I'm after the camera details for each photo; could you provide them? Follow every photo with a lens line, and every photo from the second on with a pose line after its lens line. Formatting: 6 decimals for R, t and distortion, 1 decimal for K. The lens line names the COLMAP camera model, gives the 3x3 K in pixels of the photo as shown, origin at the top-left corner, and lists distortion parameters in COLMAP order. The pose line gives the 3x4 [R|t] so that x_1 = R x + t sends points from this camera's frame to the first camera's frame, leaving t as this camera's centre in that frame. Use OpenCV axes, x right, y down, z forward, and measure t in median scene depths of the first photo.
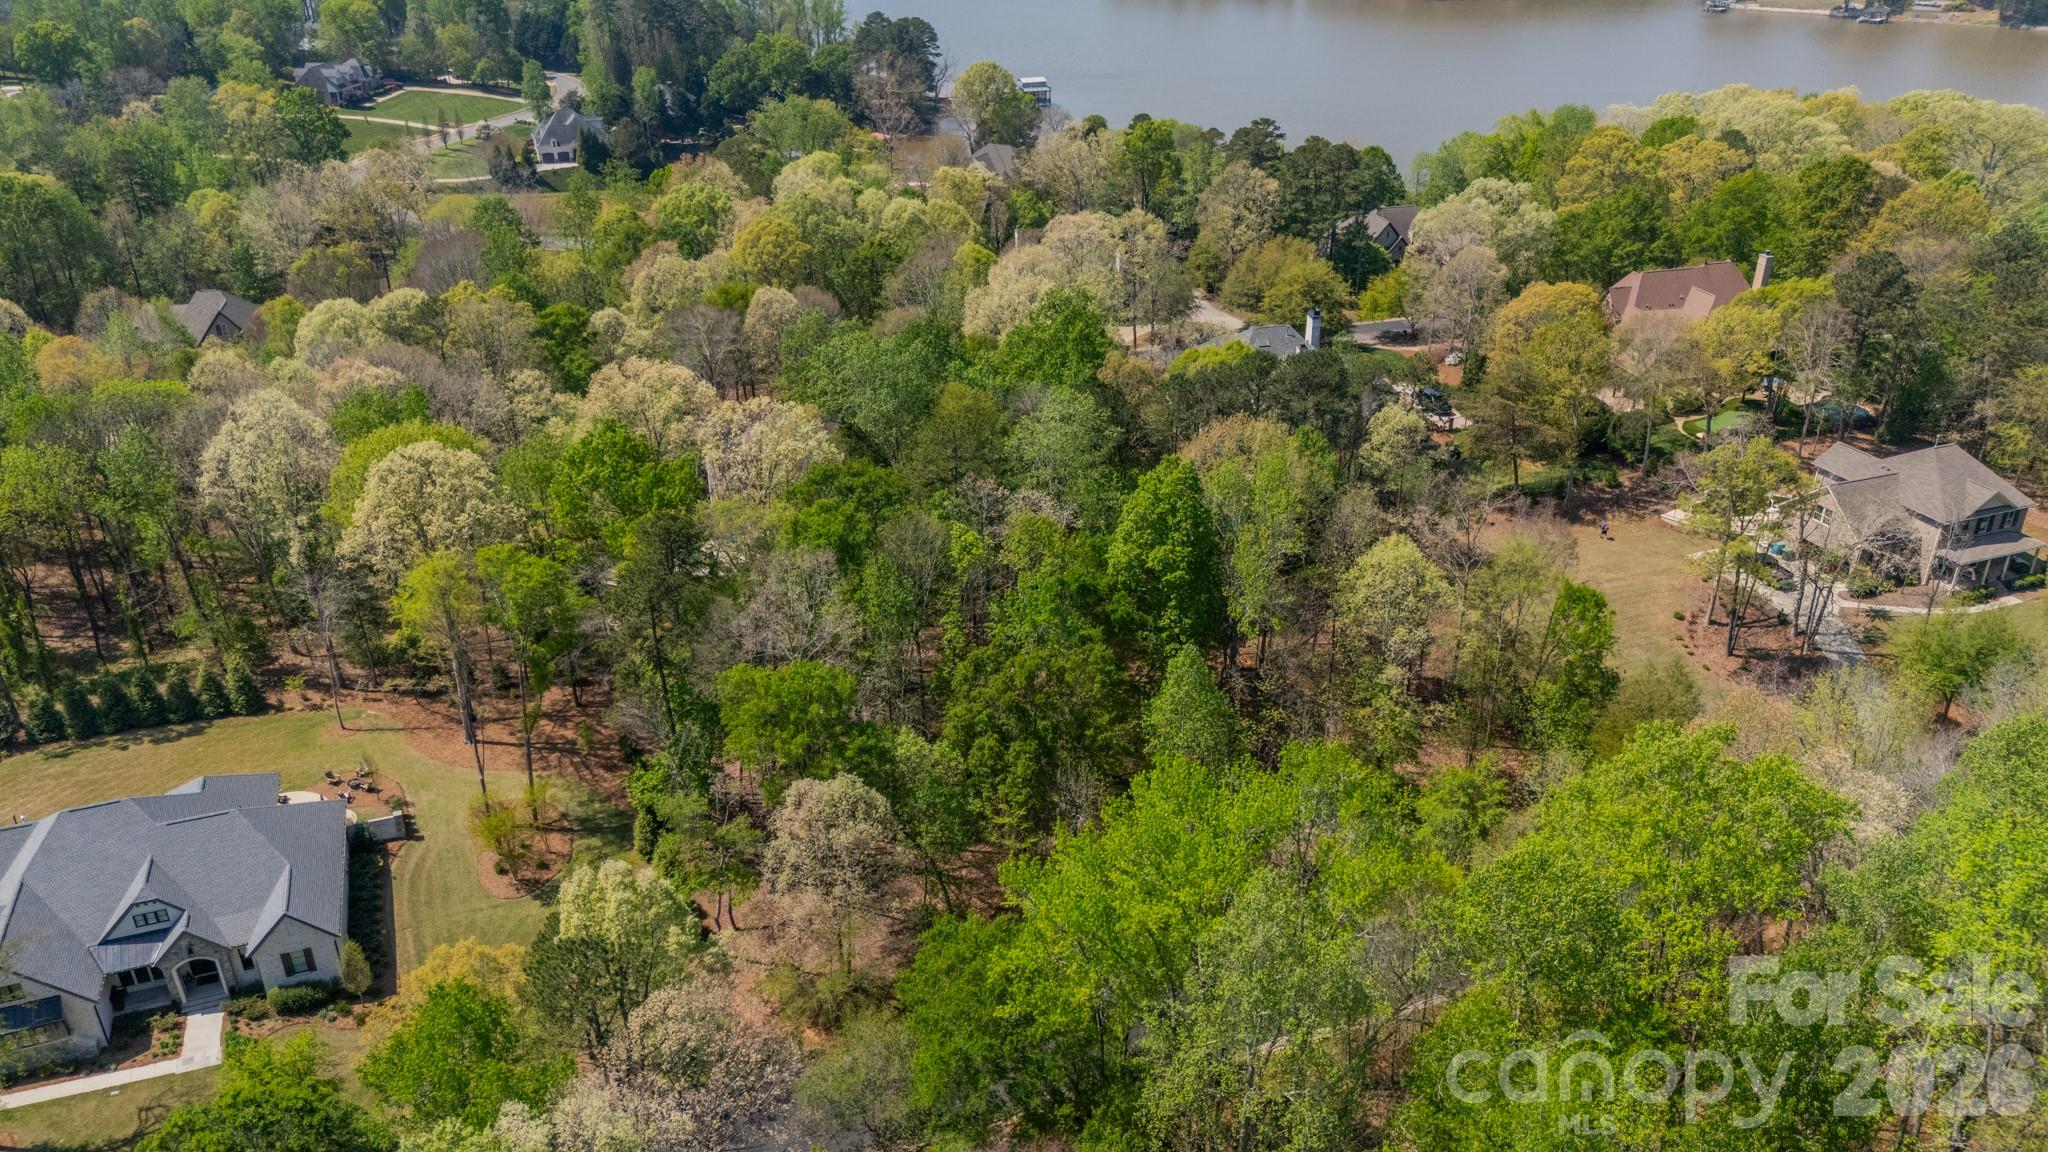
lens RADIAL K [[1510.5, 0, 1035.4], [0, 1510.5, 572.2], [0, 0, 1]] dist [0.033353, -0.005720]
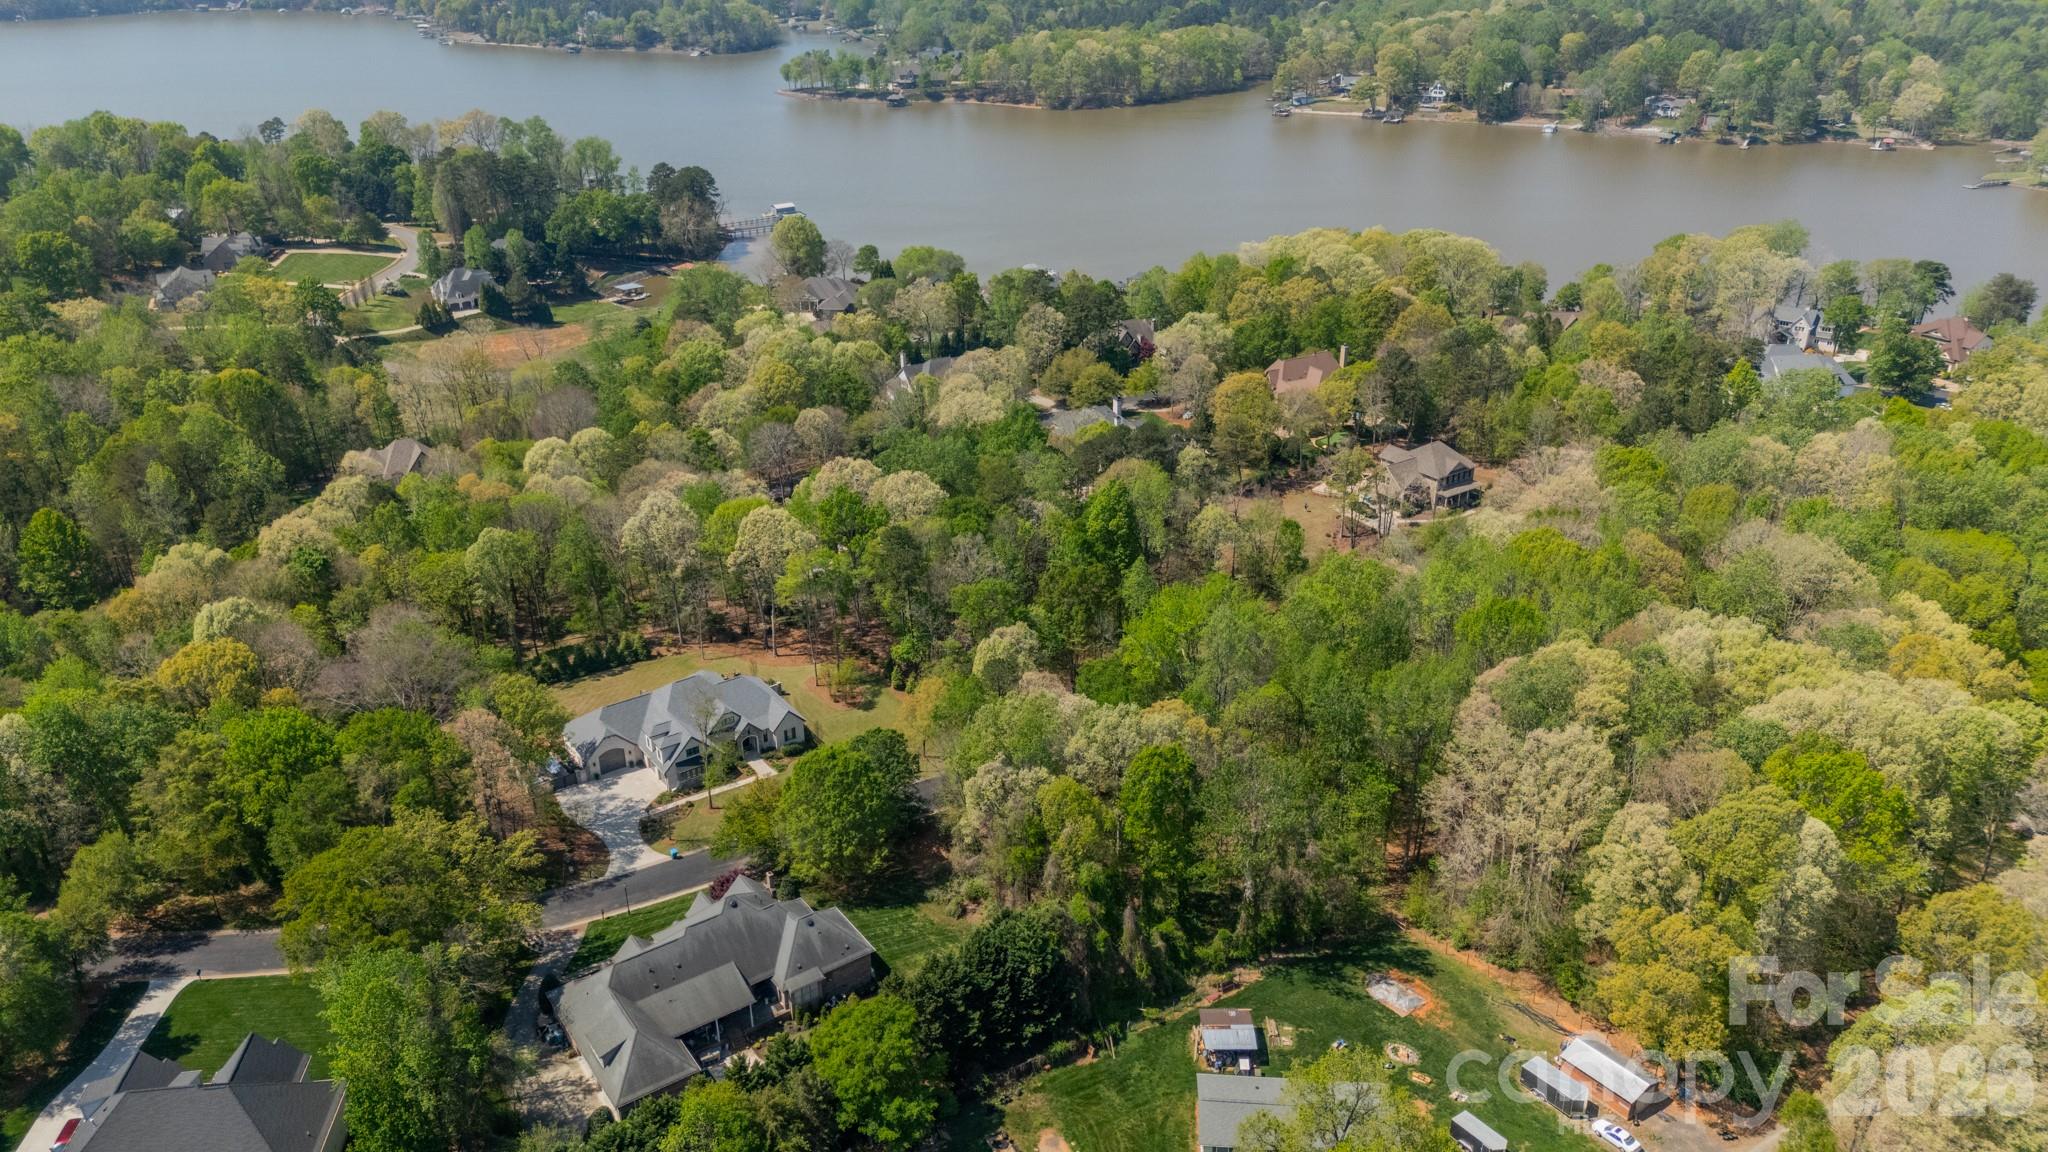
lens RADIAL K [[1530.7, 0, 1024.0], [0, 1530.7, 576.0], [0, 0, 1]] dist [0.085957, -0.089652]
pose [[0.968742, -0.108646, 0.223012, -0.384474], [0.114875, 0.993265, -0.015110, 0.058168], [-0.219869, 0.040257, 0.974698, -0.808427]]
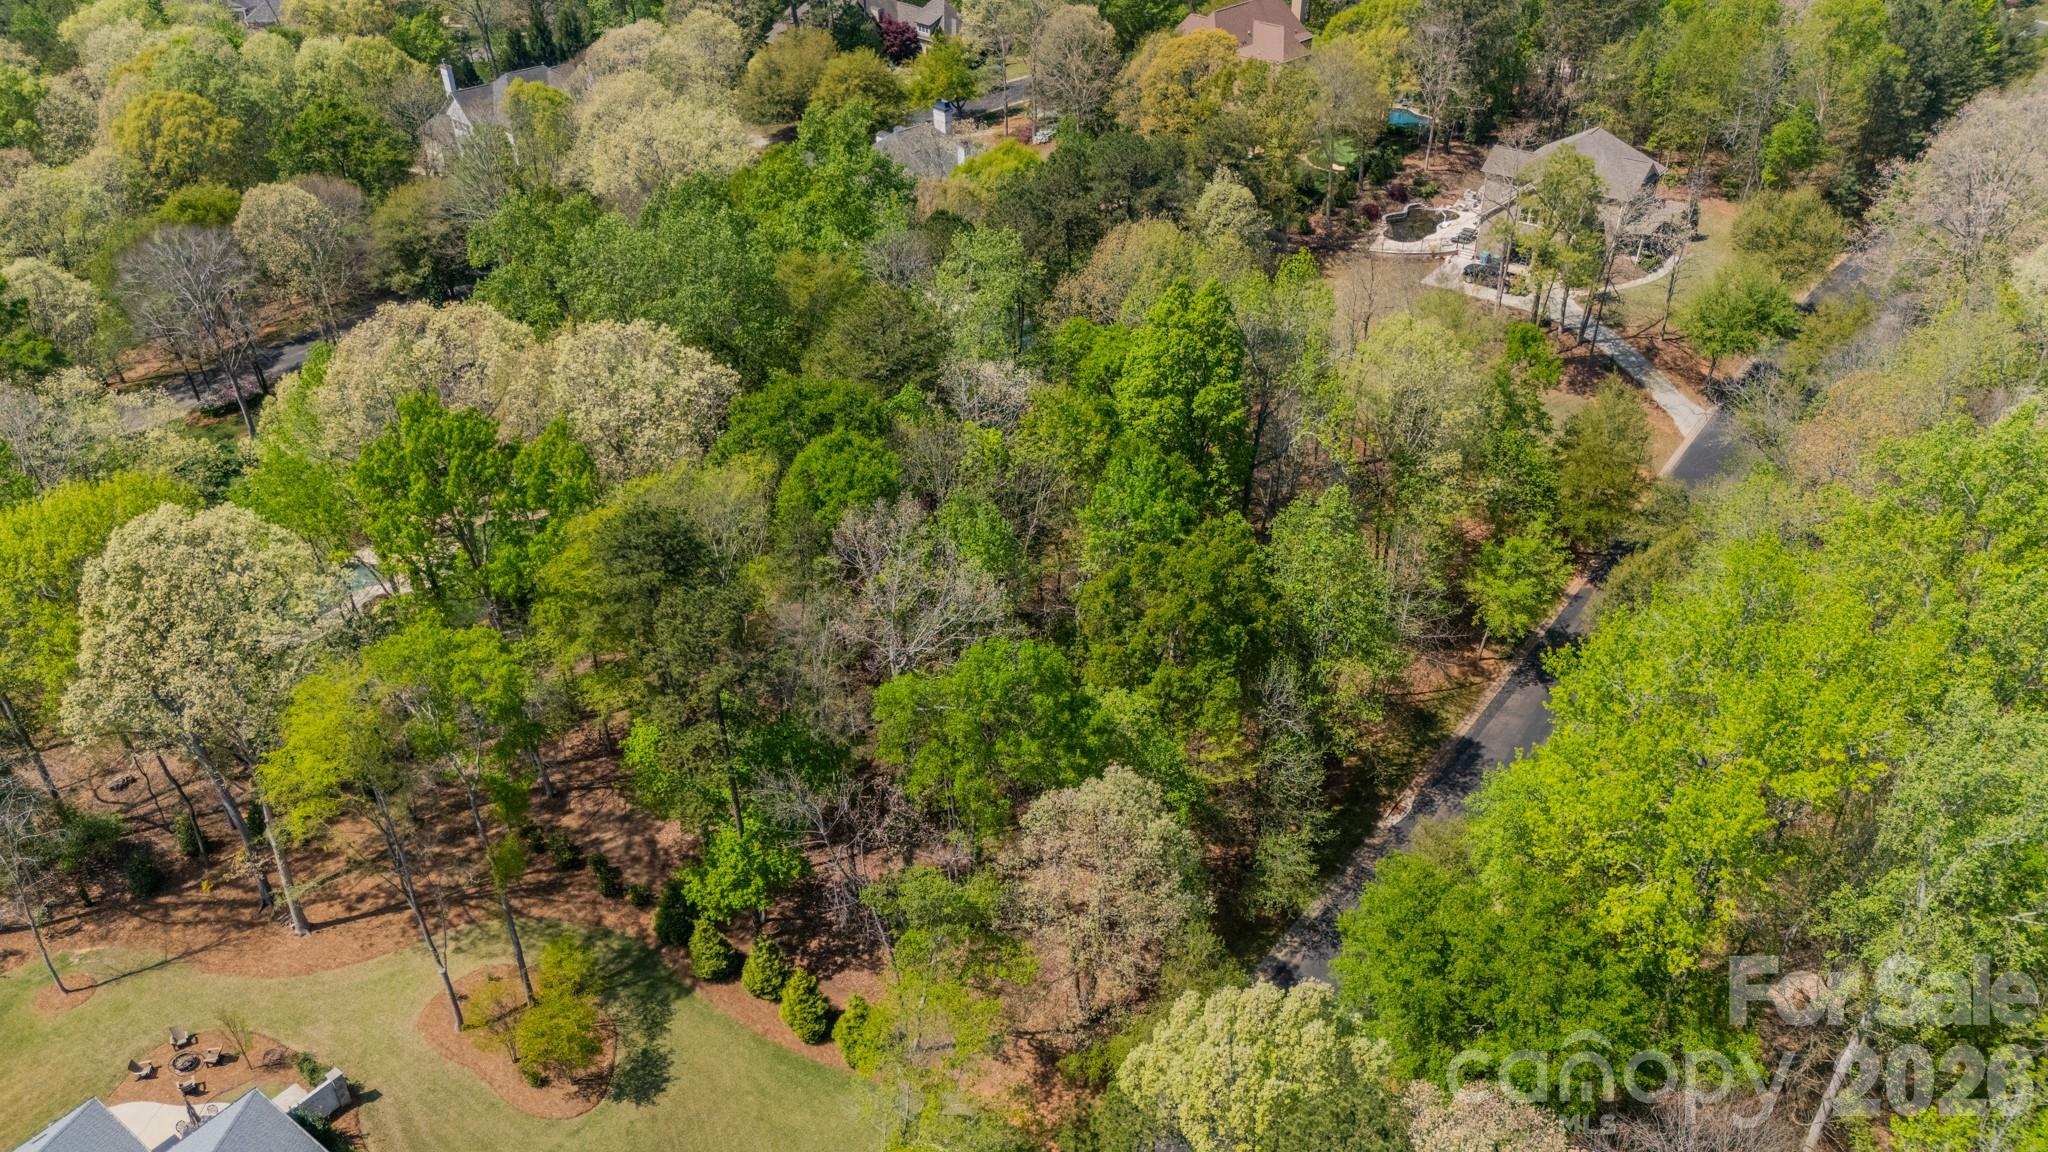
lens RADIAL K [[1530.7, 0, 1024.0], [0, 1530.7, 576.0], [0, 0, 1]] dist [0.085957, -0.089652]
pose [[0.843405, -0.294163, 0.449594, -0.285096], [0.239283, 0.954885, 0.175892, -0.062579], [-0.481052, -0.040768, 0.875744, 0.201643]]
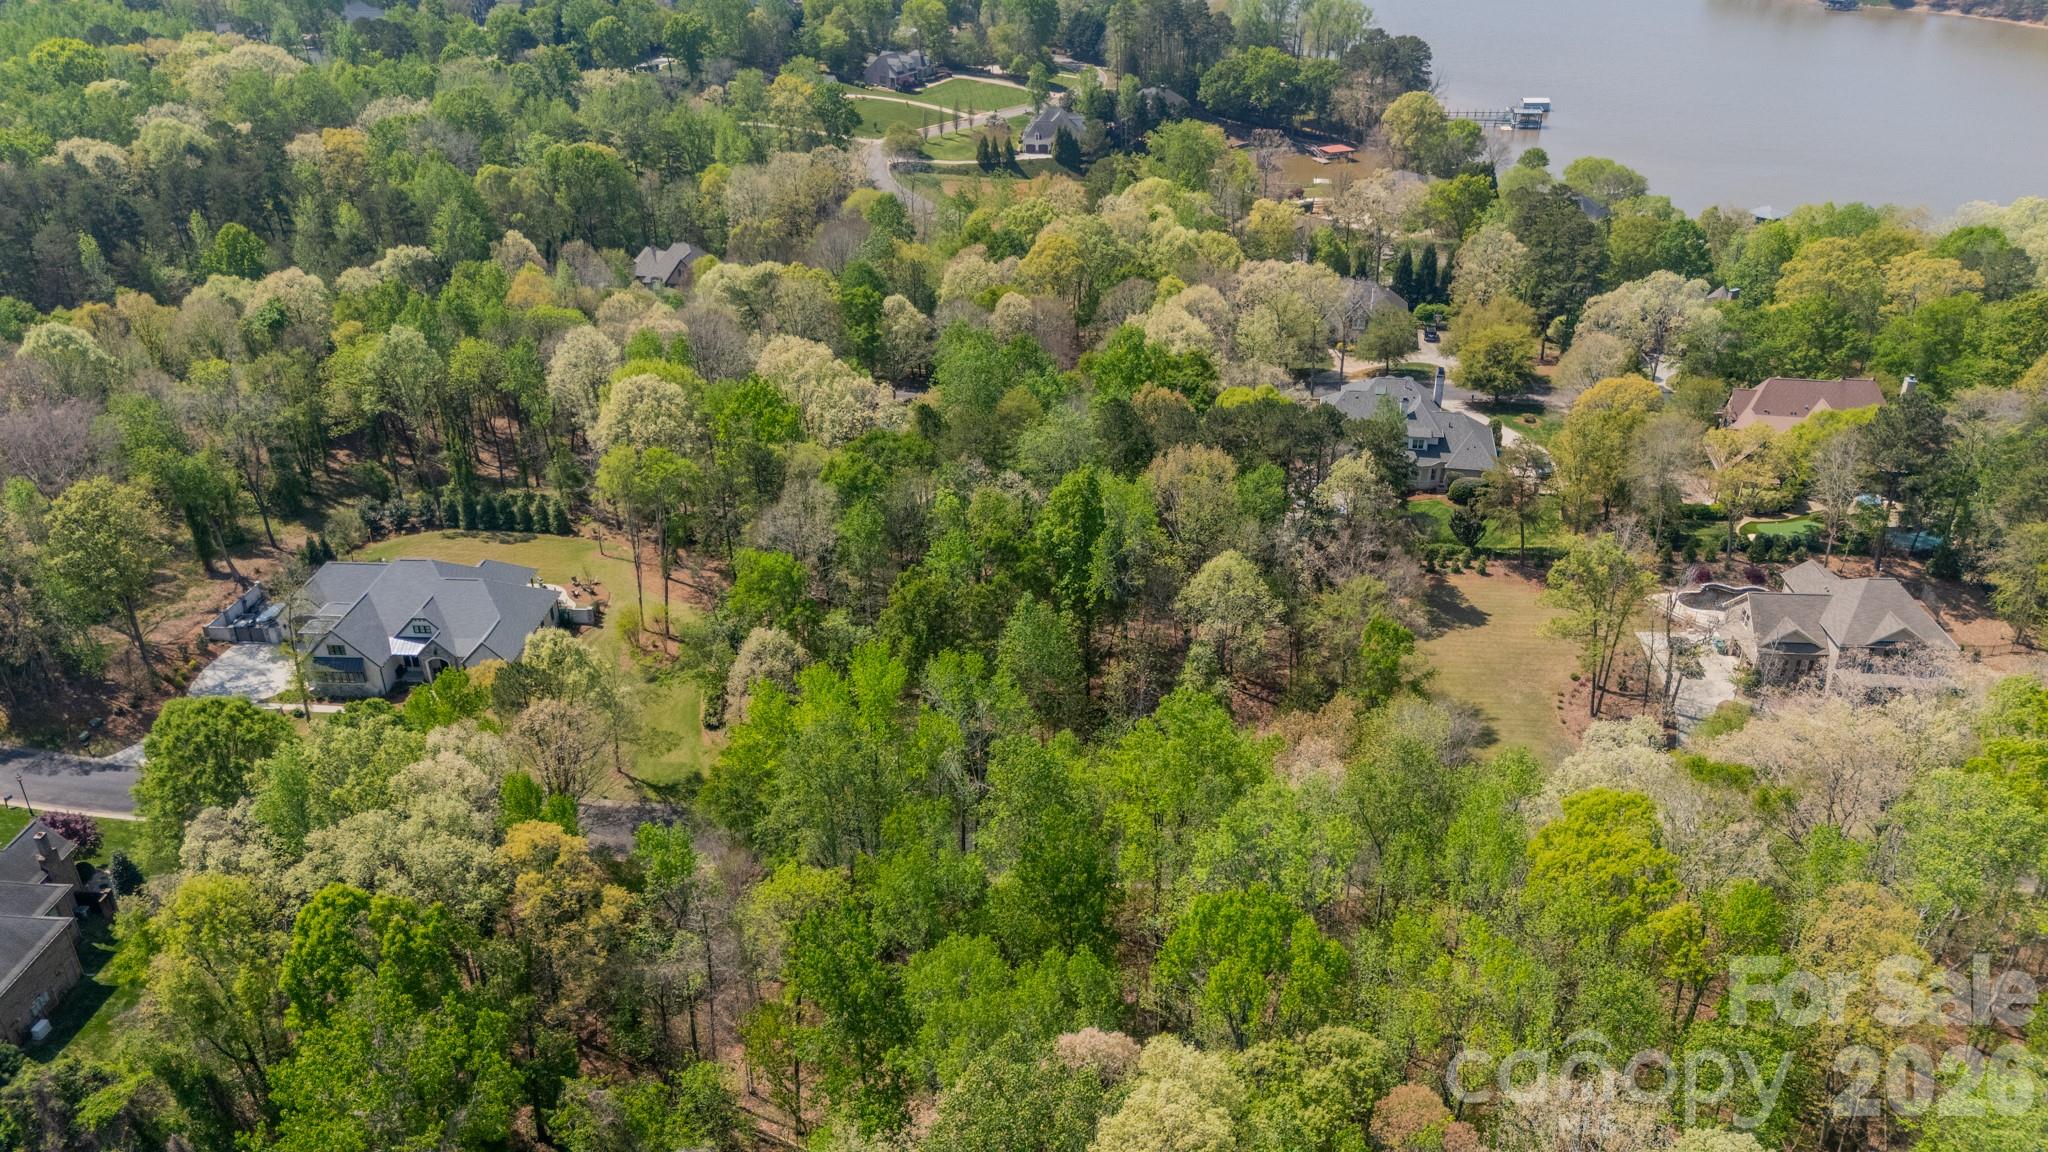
lens RADIAL K [[1517.0, 0, 1025.8], [0, 1517.0, 568.3], [0, 0, 1]] dist [0.083824, -0.089288]
pose [[0.909083, 0.189020, -0.371267, 0.390890], [-0.183372, 0.981729, 0.050815, -0.029830], [0.374089, 0.021884, 0.927135, -0.196454]]
